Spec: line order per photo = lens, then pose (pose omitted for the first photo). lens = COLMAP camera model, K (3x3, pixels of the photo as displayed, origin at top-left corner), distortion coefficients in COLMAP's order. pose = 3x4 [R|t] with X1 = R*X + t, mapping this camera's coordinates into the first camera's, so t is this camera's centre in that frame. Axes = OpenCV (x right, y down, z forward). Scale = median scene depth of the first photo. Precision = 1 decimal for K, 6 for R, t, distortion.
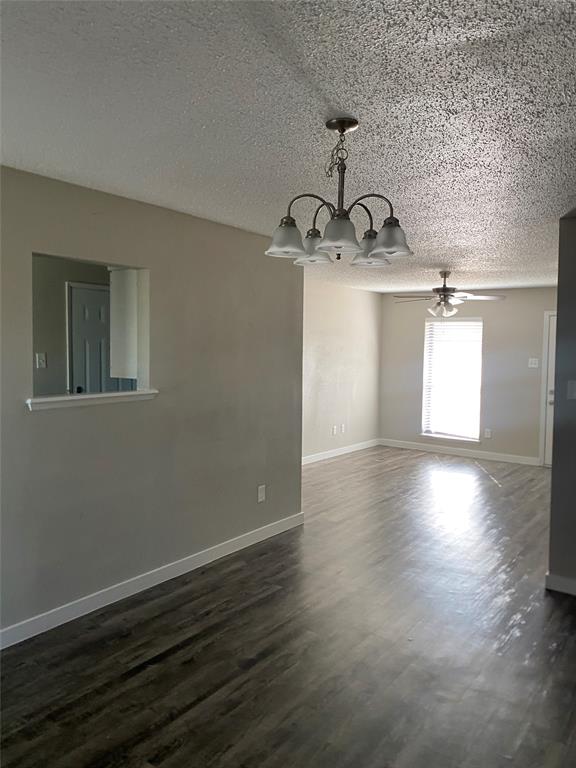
lens RADIAL K [[599.0, 0, 289.2], [0, 599.0, 386.0], [0, 0, 1]] dist [0.069146, -0.010903]
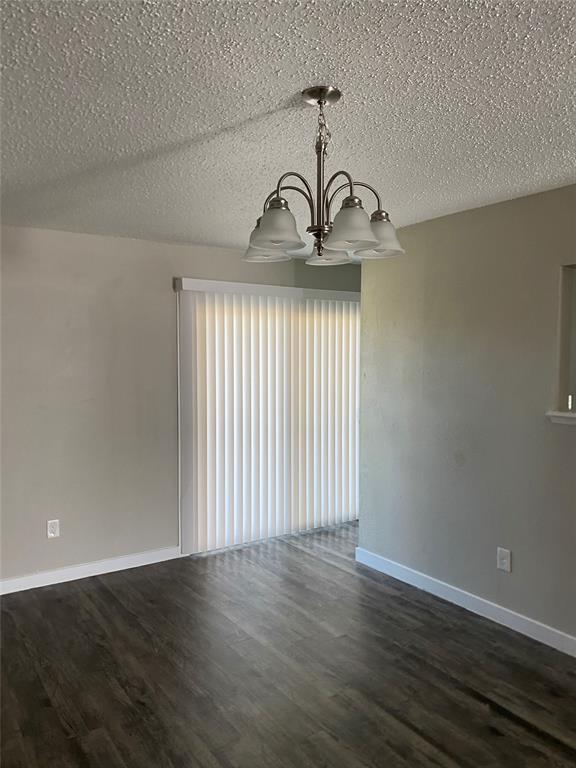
lens RADIAL K [[599.0, 0, 290.3], [0, 599.0, 383.3], [0, 0, 1]] dist [0.069146, -0.010903]
pose [[-0.344531, 0.033357, -0.938182, 0.762344], [-0.063540, 0.996248, 0.058755, -0.059918], [0.936622, 0.079855, -0.341119, 1.058465]]
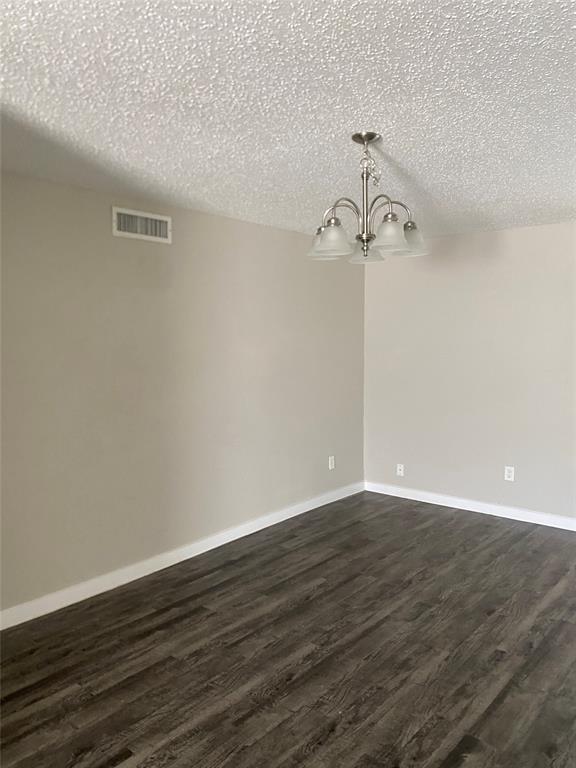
lens RADIAL K [[599.0, 0, 291.9], [0, 599.0, 381.2], [0, 0, 1]] dist [0.069146, -0.010903]
pose [[-0.997576, -0.001887, 0.069567, 0.110825], [0.007908, 0.990084, 0.140255, -0.120962], [-0.069142, 0.140465, -0.987668, 1.849250]]
